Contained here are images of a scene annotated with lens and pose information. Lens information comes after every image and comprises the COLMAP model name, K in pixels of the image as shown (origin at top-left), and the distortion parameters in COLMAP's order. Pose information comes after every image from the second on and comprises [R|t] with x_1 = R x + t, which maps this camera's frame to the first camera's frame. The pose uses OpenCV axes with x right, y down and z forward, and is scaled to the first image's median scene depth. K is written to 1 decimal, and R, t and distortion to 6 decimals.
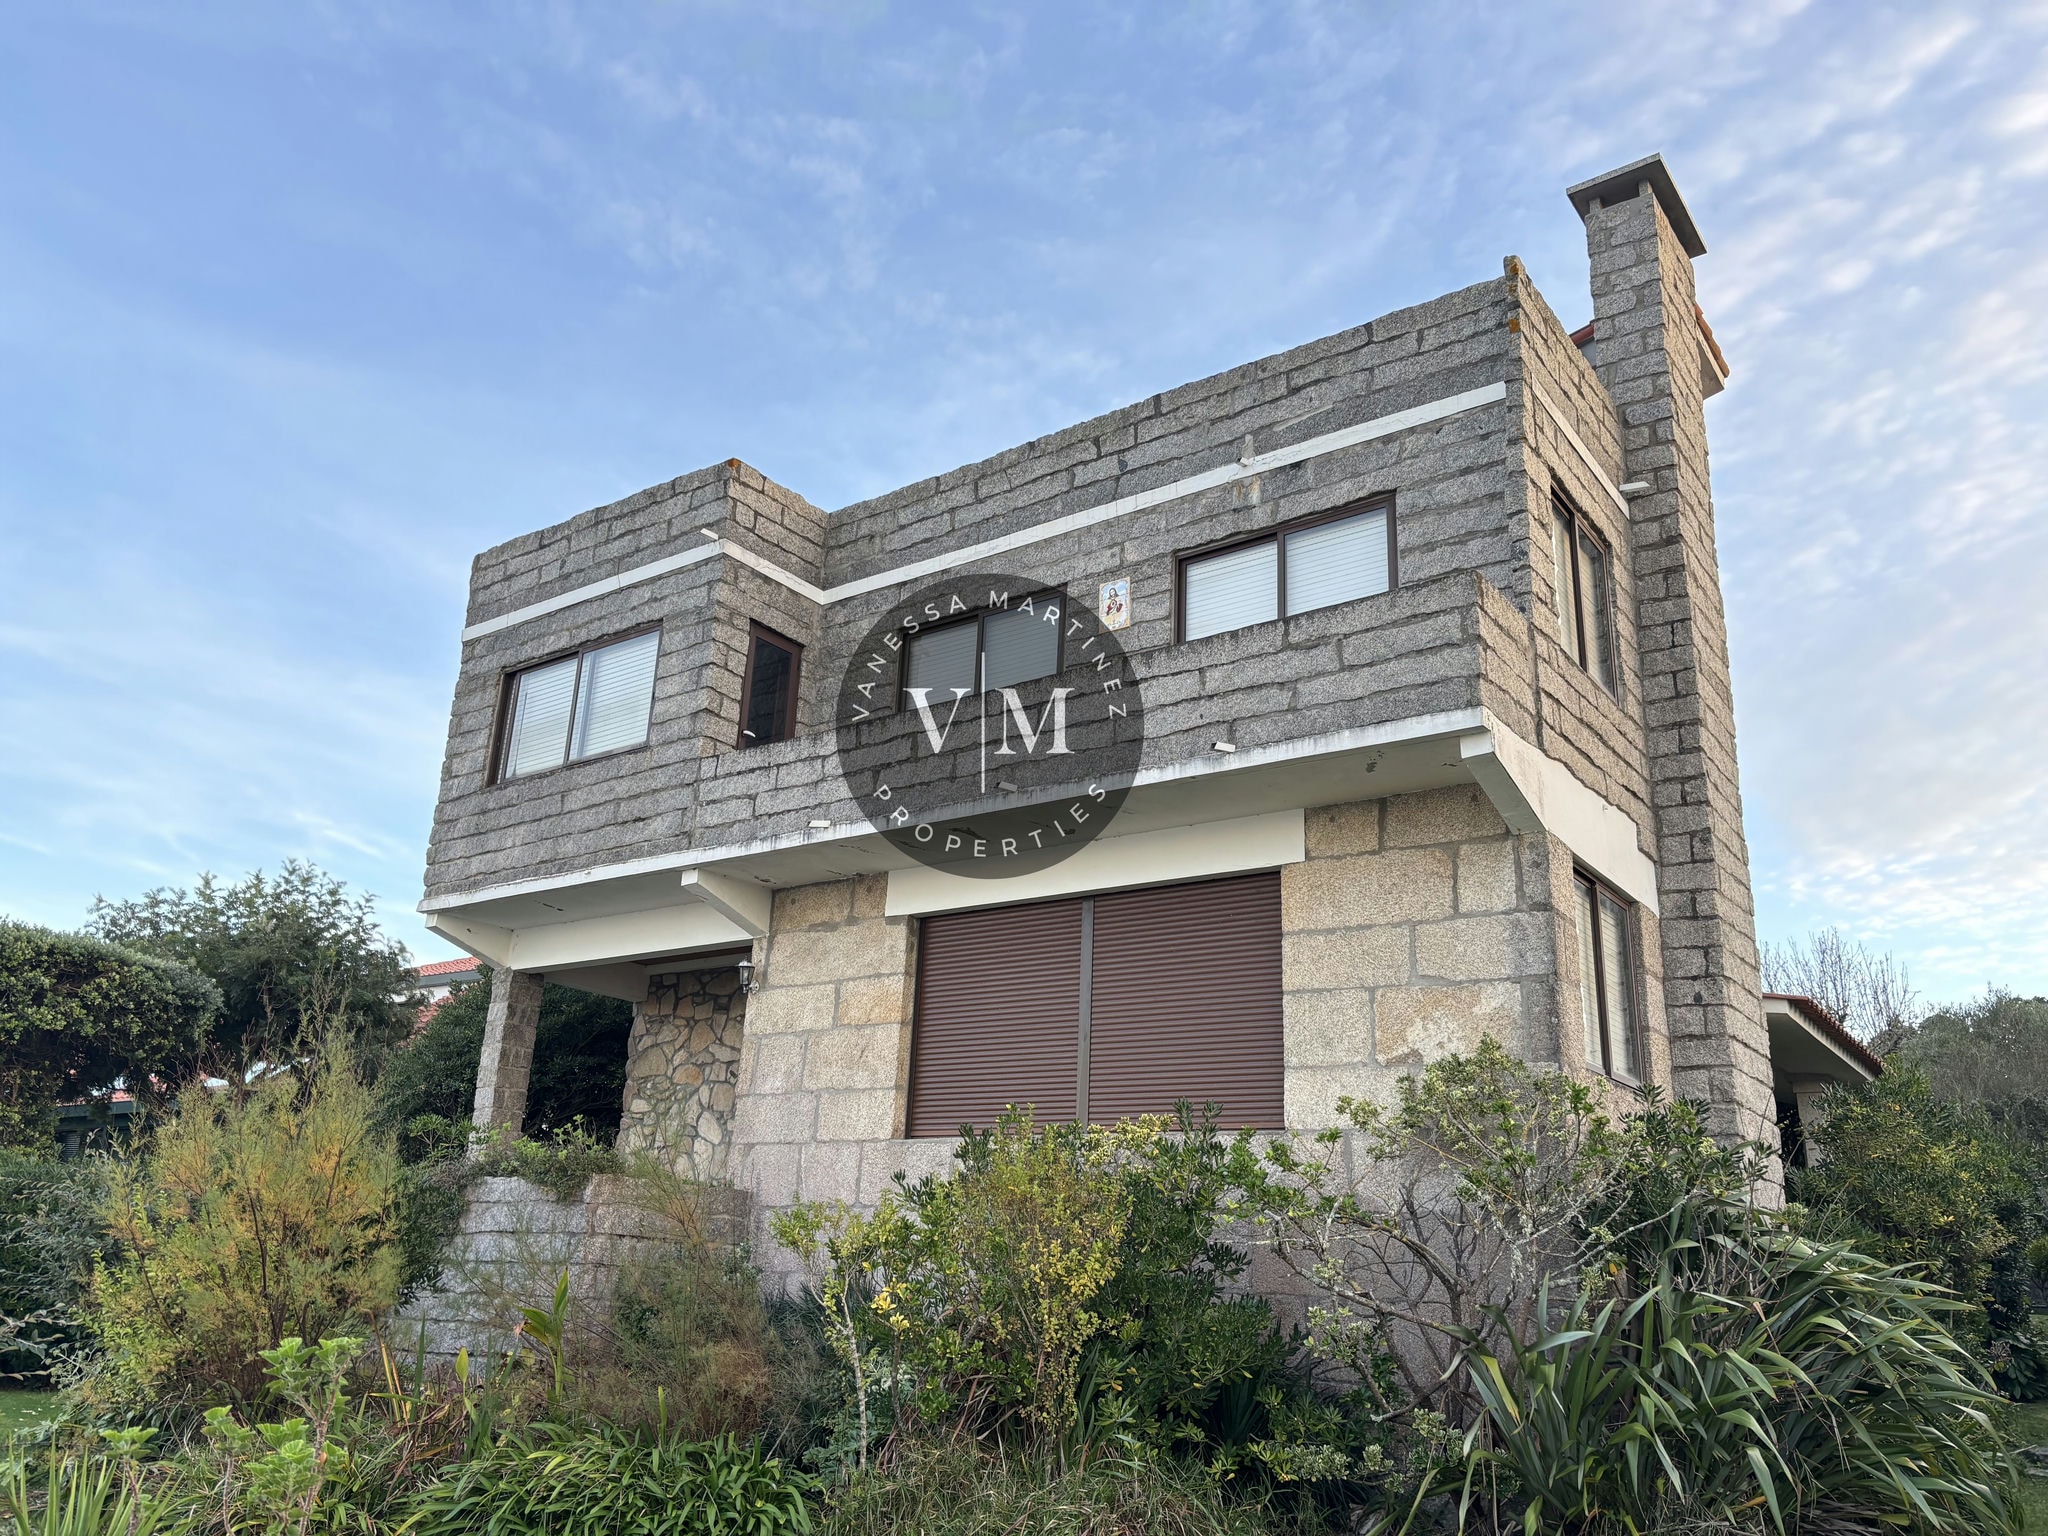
lens RADIAL K [[1535.8, 0, 1024.0], [0, 1535.8, 768.0], [0, 0, 1]] dist [-0.000835, -0.006308]
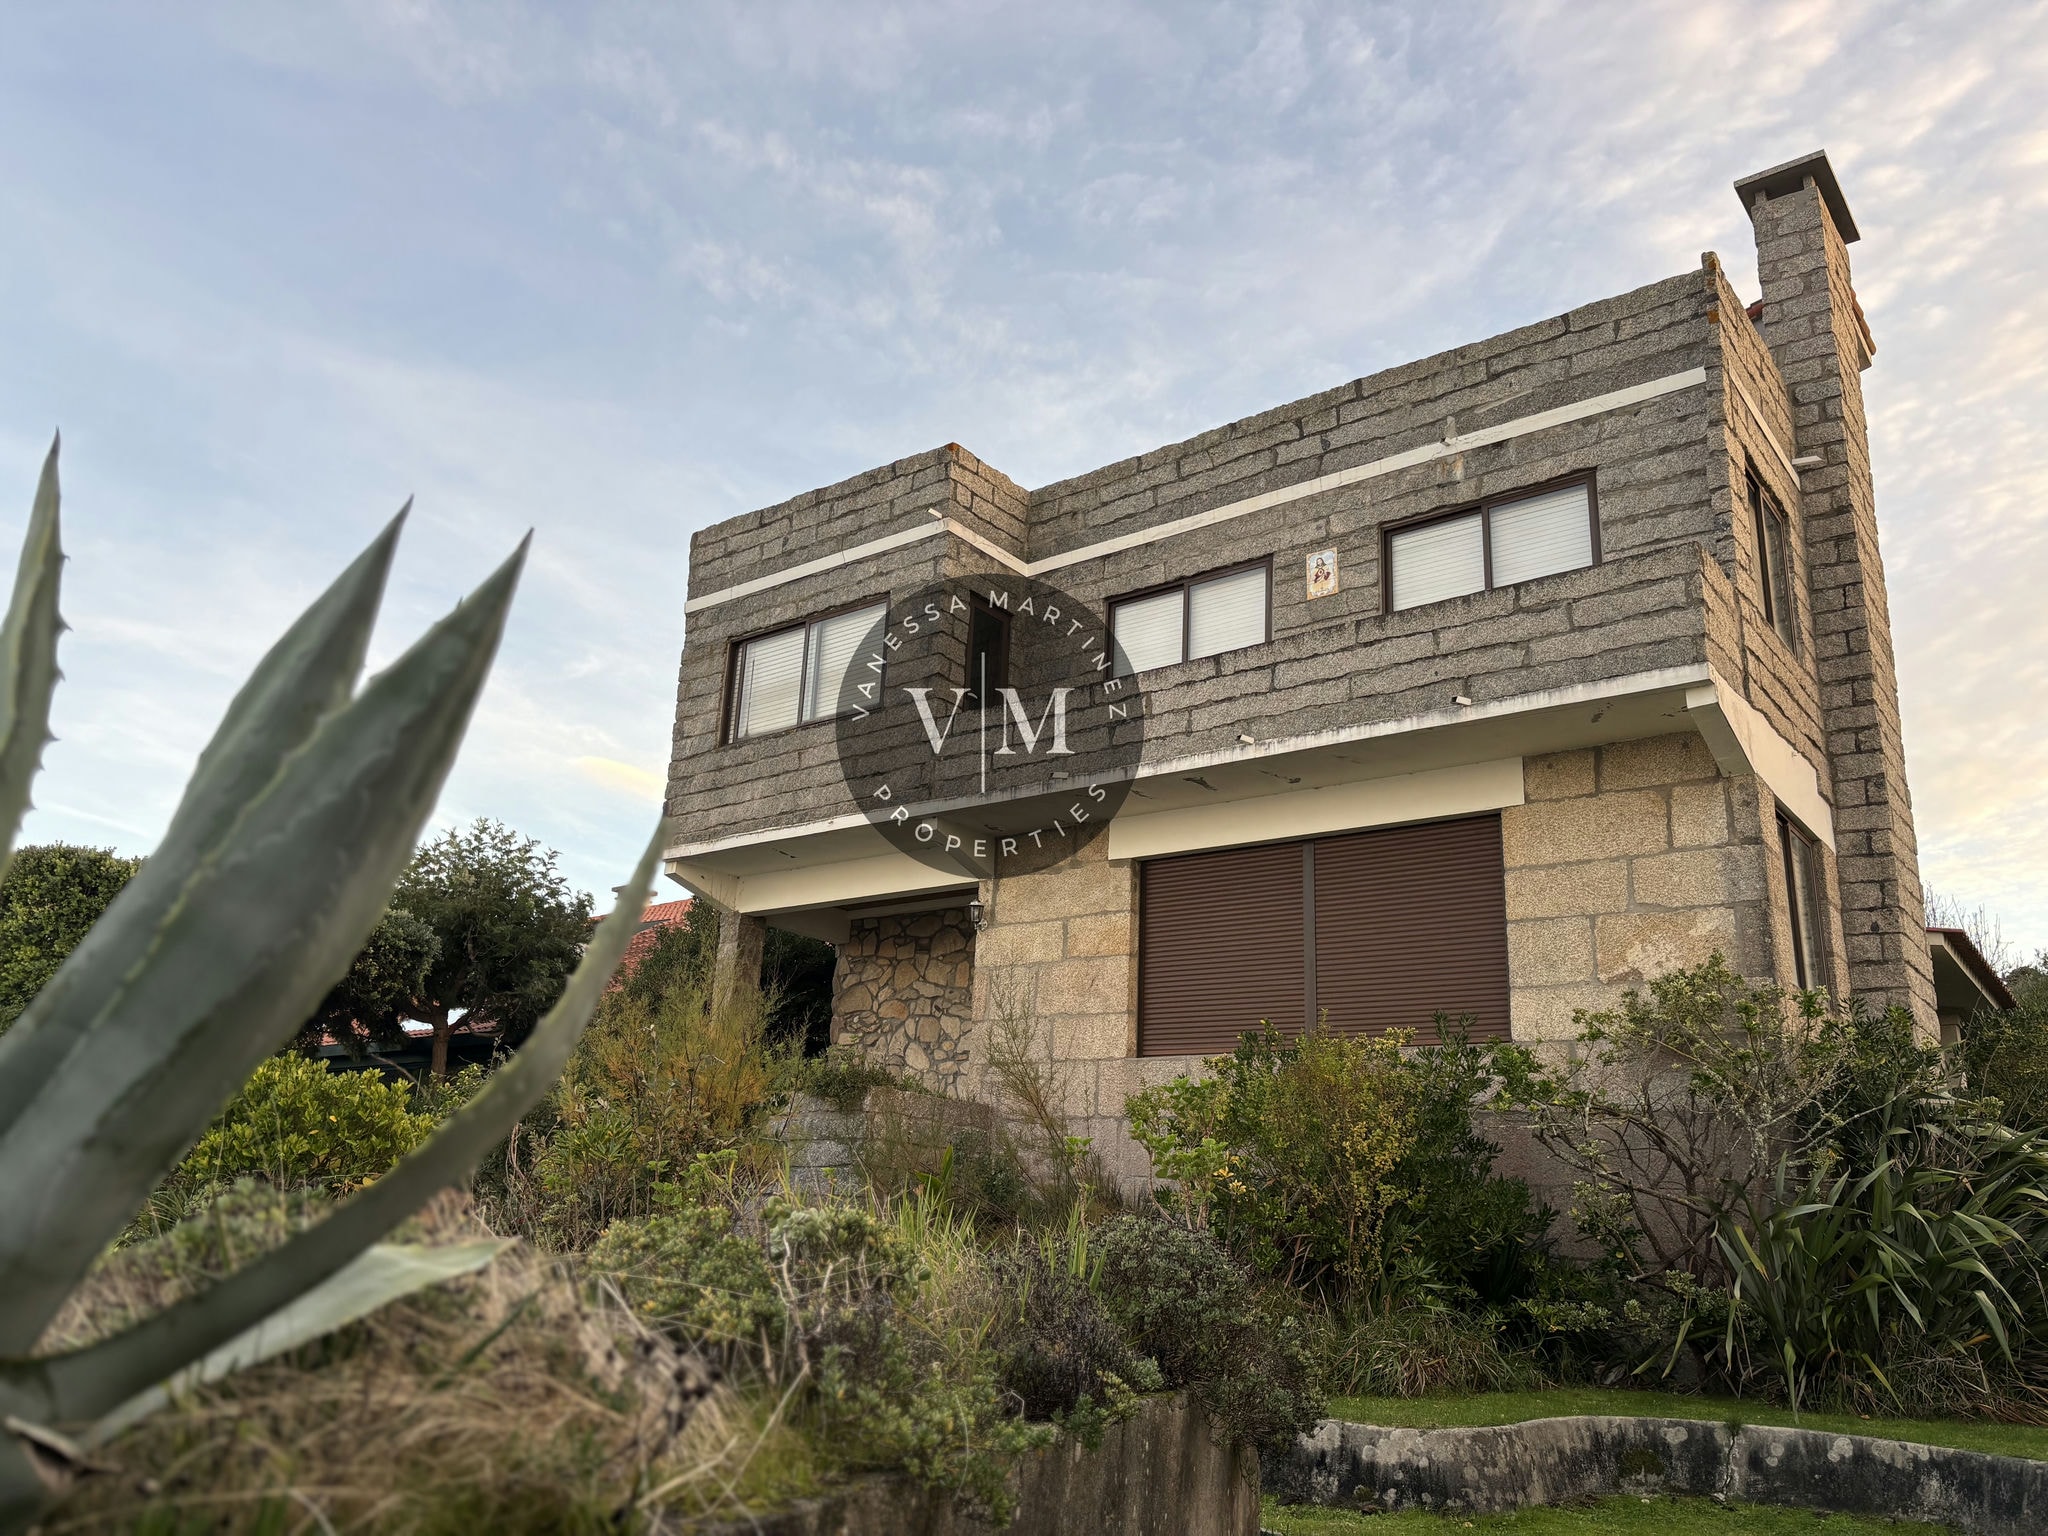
lens RADIAL K [[1518.7, 0, 1024.2], [0, 1518.7, 771.0], [0, 0, 1]] dist [0.001598, -0.014202]
pose [[0.999432, -0.005482, -0.033265, -0.122106], [0.006255, 0.999712, 0.023189, 0.007892], [0.033128, -0.023383, 0.999178, -0.096824]]
